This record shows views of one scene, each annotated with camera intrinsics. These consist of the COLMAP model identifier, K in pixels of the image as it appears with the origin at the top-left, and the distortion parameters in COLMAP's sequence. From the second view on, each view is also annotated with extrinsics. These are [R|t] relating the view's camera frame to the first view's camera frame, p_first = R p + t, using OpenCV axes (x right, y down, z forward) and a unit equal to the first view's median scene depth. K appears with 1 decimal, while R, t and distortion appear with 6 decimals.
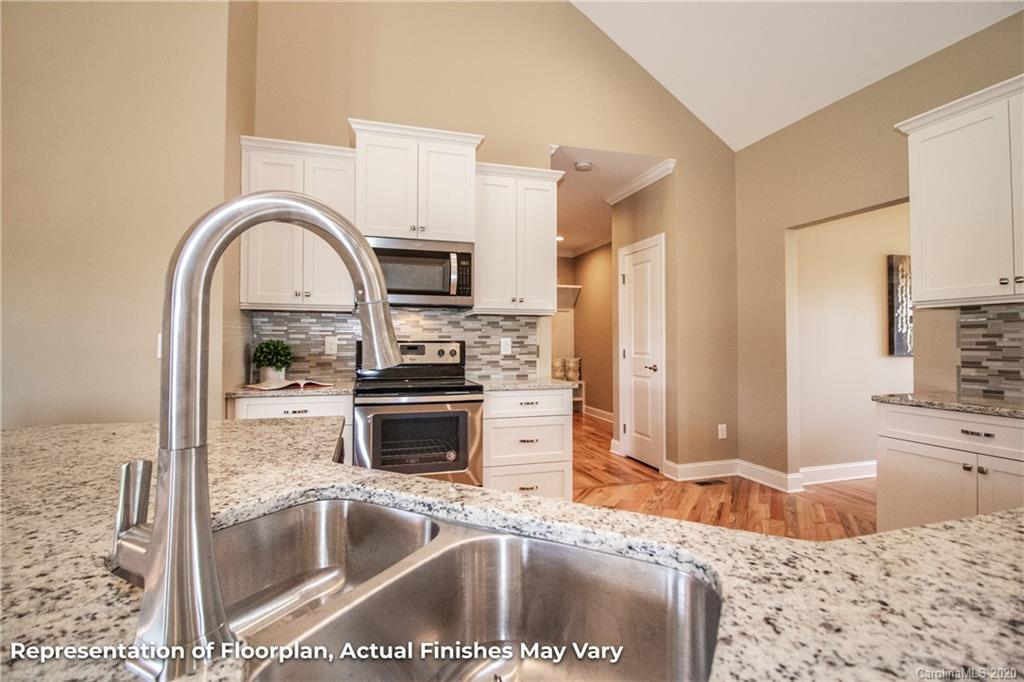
lens RADIAL K [[493.8, 0, 523.3], [0, 493.8, 332.1], [0, 0, 1]] dist [-0.005402, -0.009815]
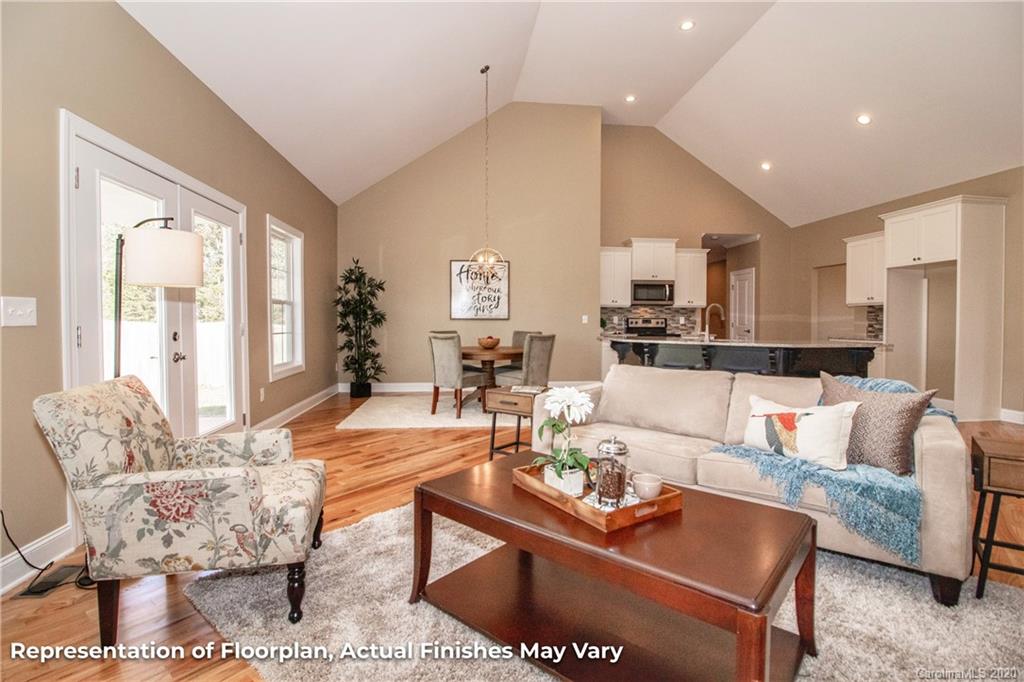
lens RADIAL K [[490.4, 0, 502.2], [0, 490.4, 327.4], [0, 0, 1]] dist [-0.002761, -0.000530]
pose [[0.978488, 0.004613, -0.206250, -0.422652], [0.001470, 0.999569, 0.029328, -0.008992], [0.206296, -0.029001, 0.978060, -1.605496]]
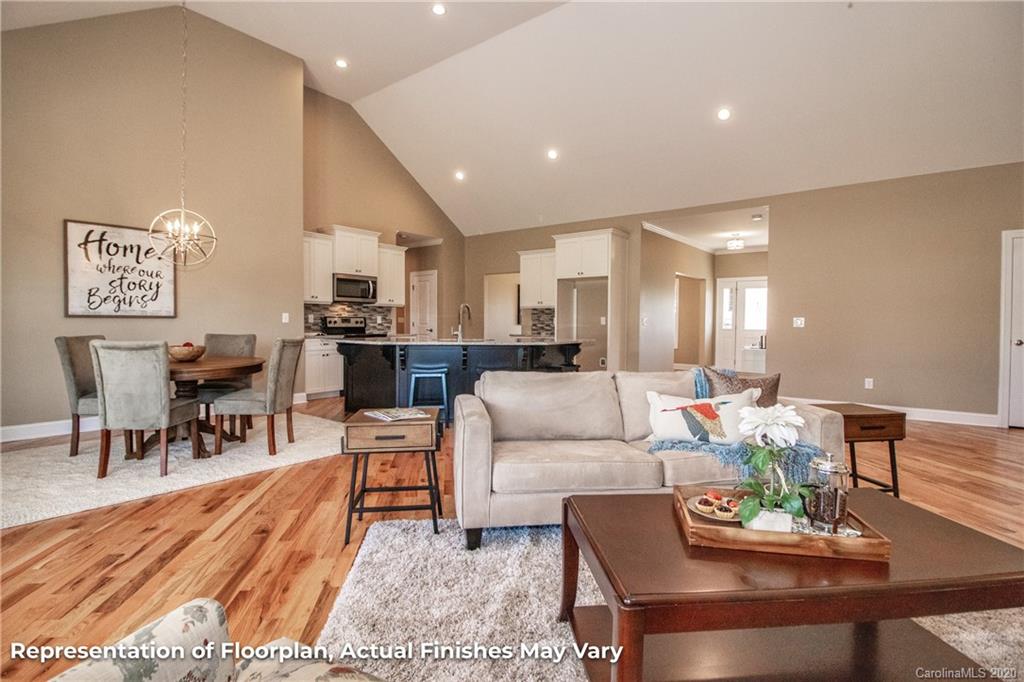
lens RADIAL K [[493.8, 0, 520.6], [0, 493.8, 335.2], [0, 0, 1]] dist [-0.005402, -0.009815]
pose [[0.818032, -0.010882, 0.575070, -0.859402], [-0.015560, 0.999036, 0.041039, -0.003699], [-0.574962, -0.042519, 0.817075, -1.314507]]
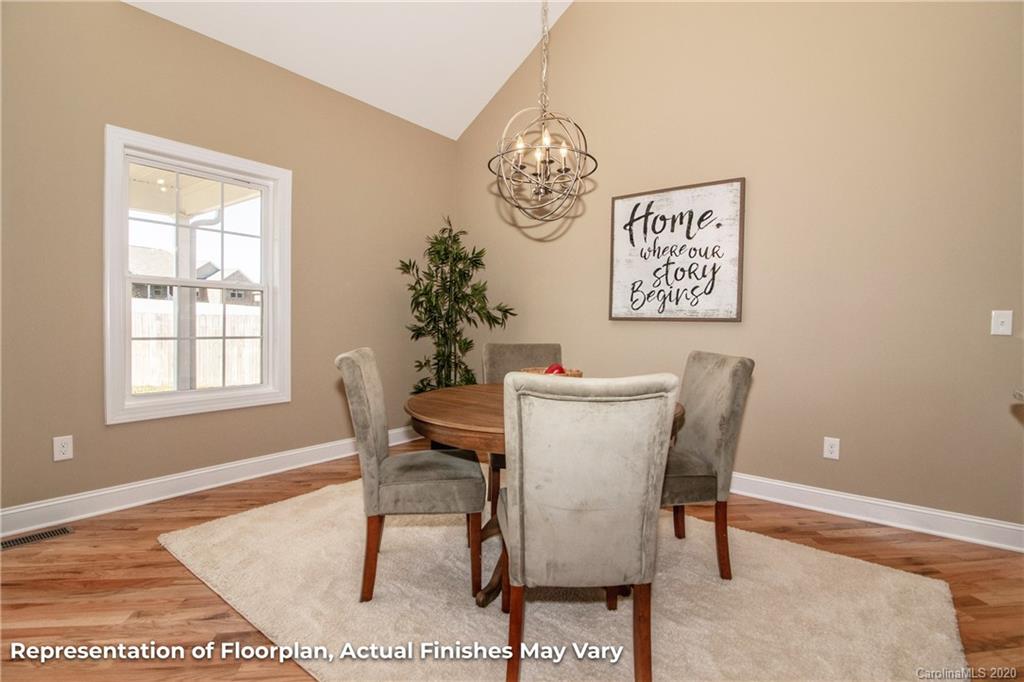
lens RADIAL K [[493.8, 0, 515.9], [0, 493.8, 333.8], [0, 0, 1]] dist [-0.005402, -0.009815]
pose [[0.575341, 0.026964, -0.817469, -0.337255], [-0.000303, 0.999463, 0.032754, 0.015276], [0.817914, -0.018597, 0.575040, -0.274193]]
